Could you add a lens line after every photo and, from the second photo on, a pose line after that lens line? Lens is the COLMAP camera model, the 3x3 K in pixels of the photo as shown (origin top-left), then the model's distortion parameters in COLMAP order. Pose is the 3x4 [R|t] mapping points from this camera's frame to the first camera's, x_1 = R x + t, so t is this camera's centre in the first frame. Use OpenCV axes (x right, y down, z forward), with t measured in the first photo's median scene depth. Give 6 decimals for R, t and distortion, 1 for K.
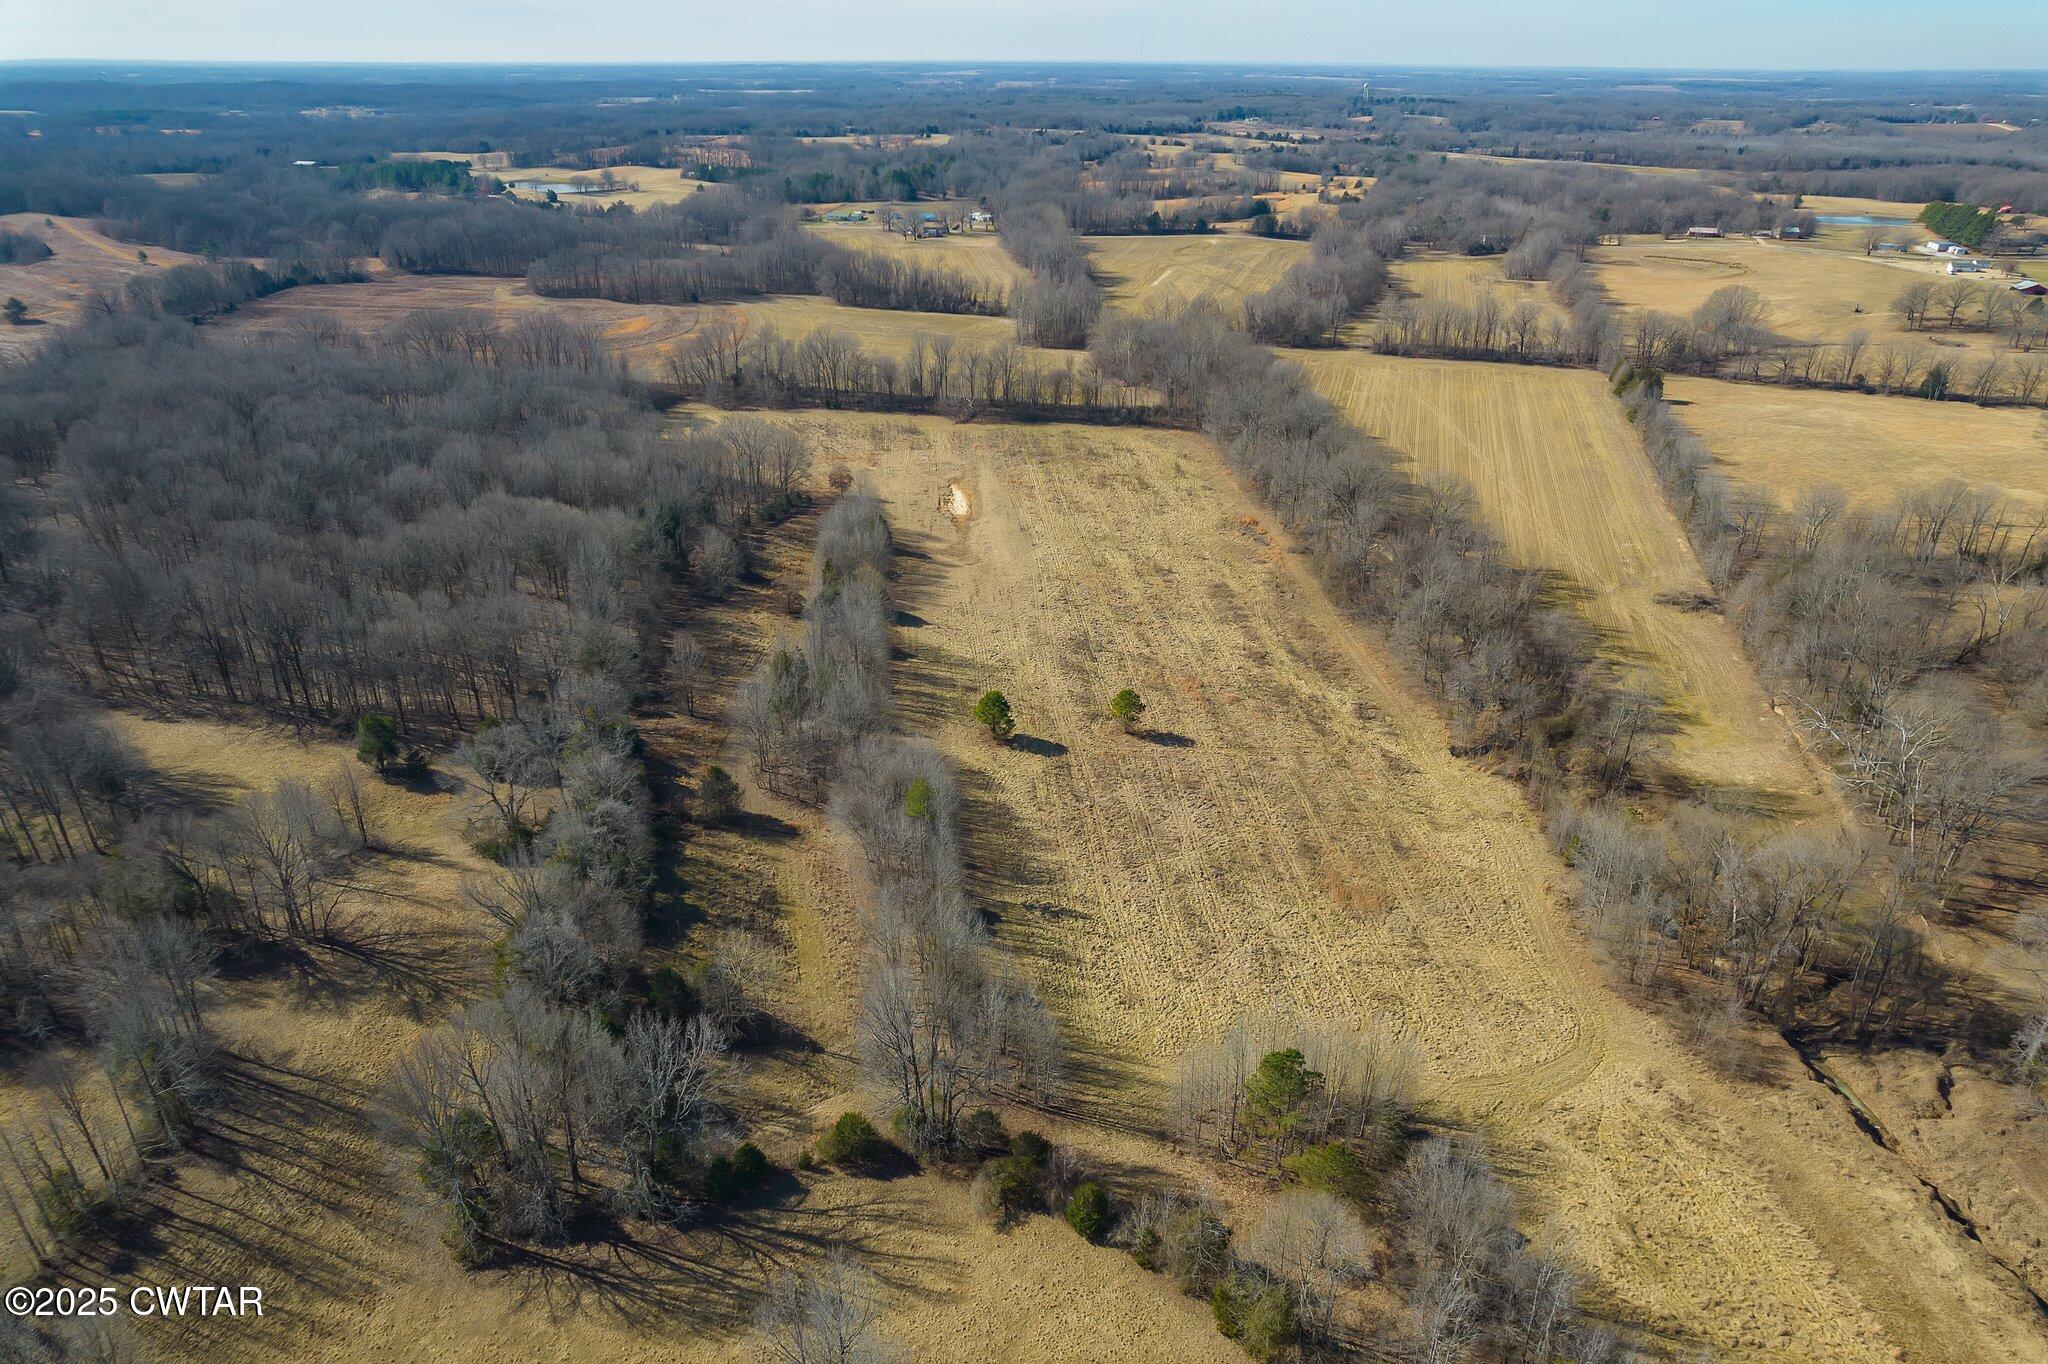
lens RADIAL K [[1334.3, 0, 1013.6], [0, 1334.3, 681.4], [0, 0, 1]] dist [-0.068146, 0.067781]
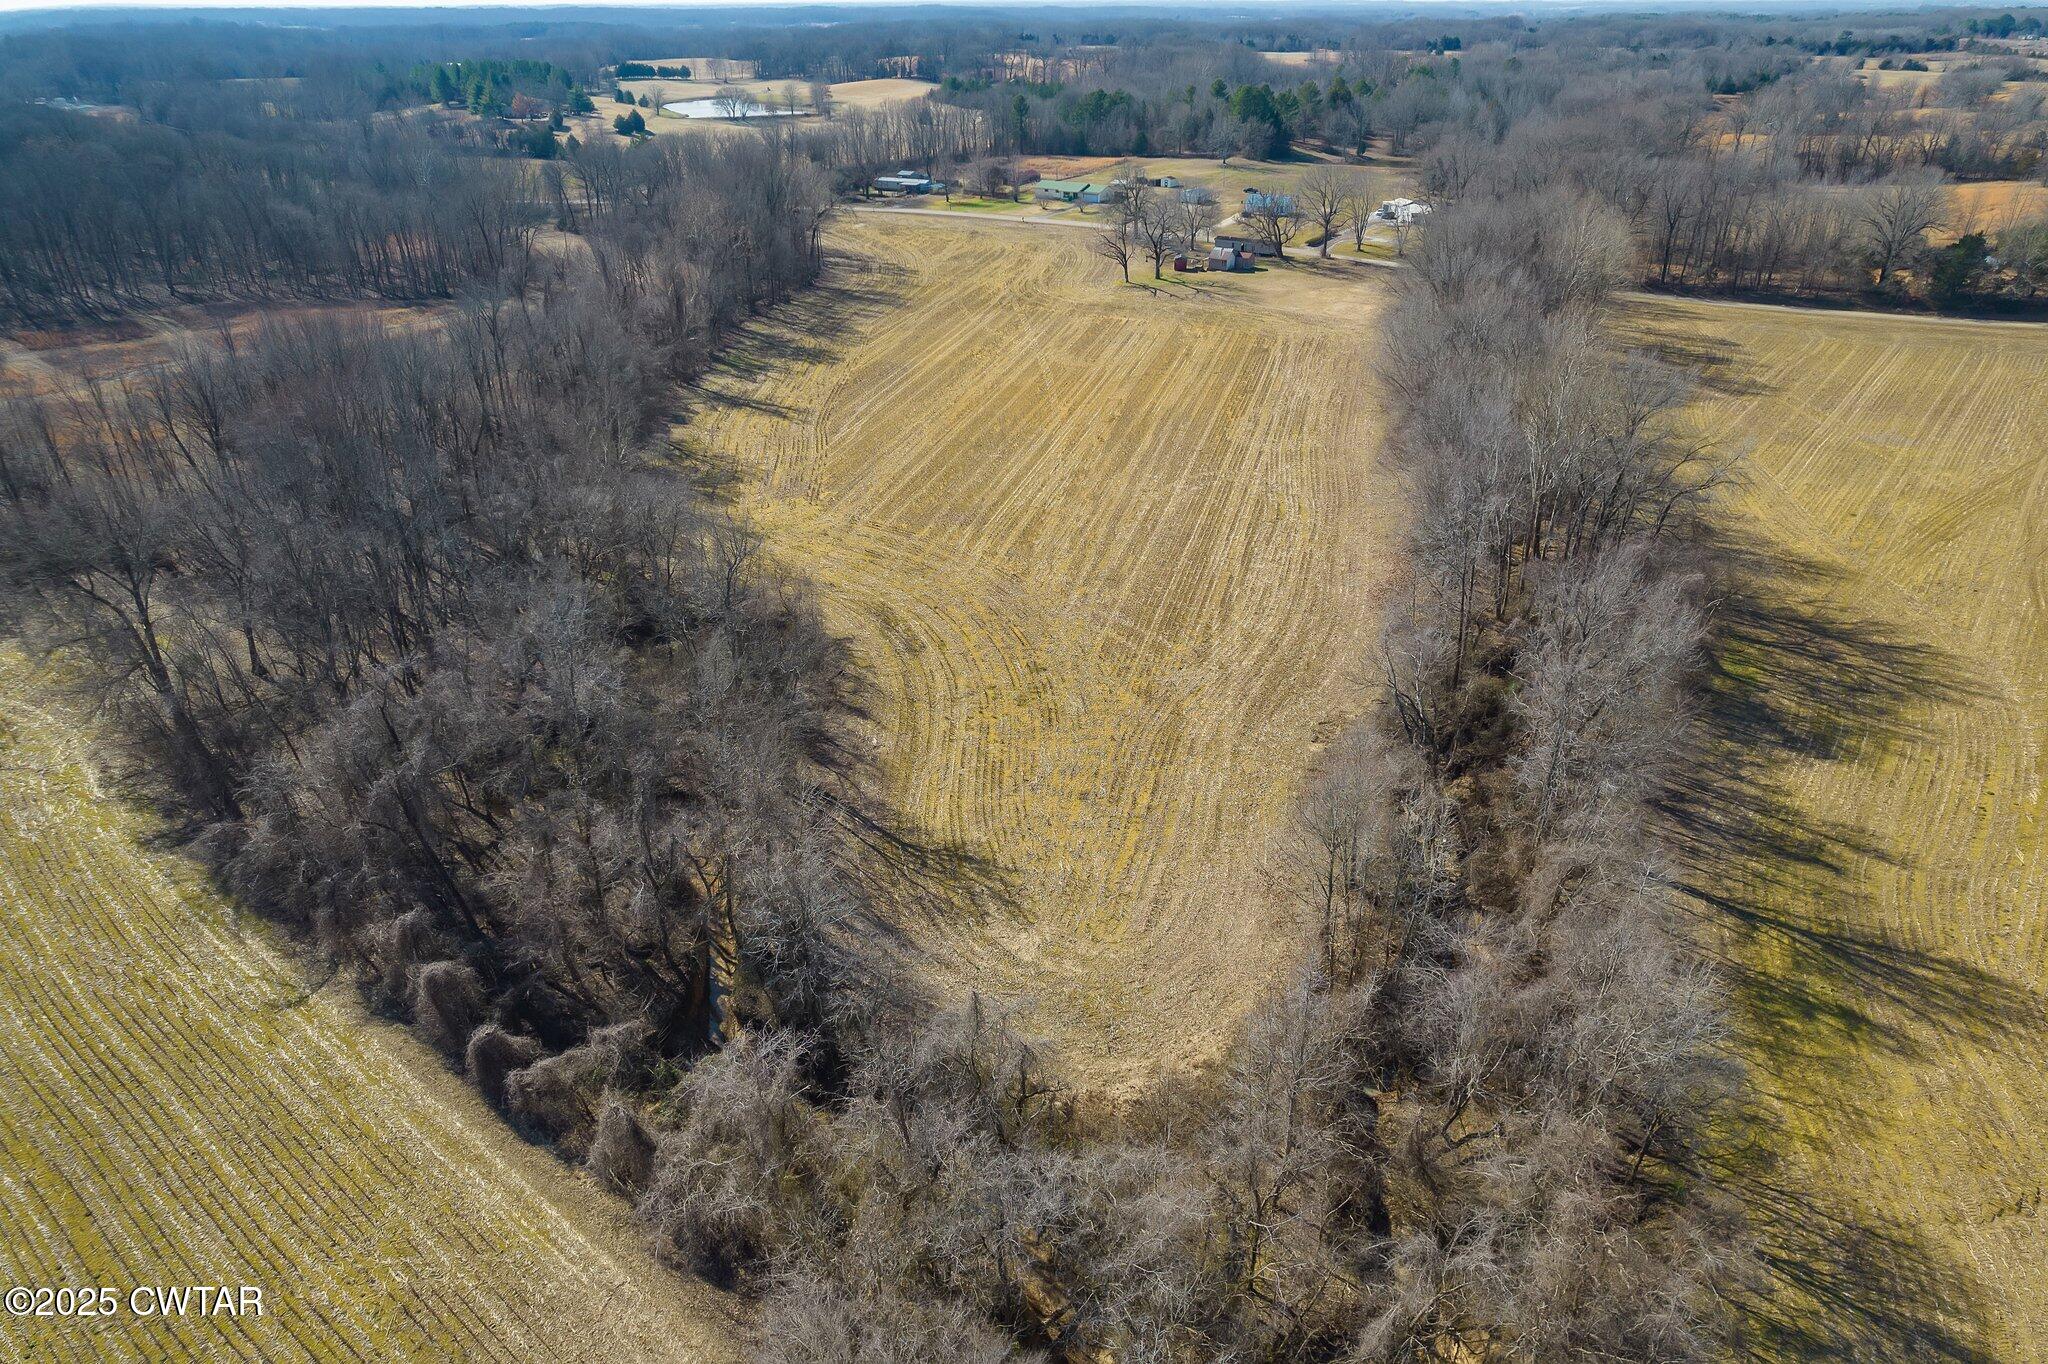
lens RADIAL K [[1334.3, 0, 1029.4], [0, 1334.3, 679.0], [0, 0, 1]] dist [-0.068146, 0.067781]
pose [[0.925492, 0.171636, -0.337648, 0.024815], [-0.160122, 0.985155, 0.061888, -0.209388], [0.343258, -0.003212, 0.939236, 0.565029]]
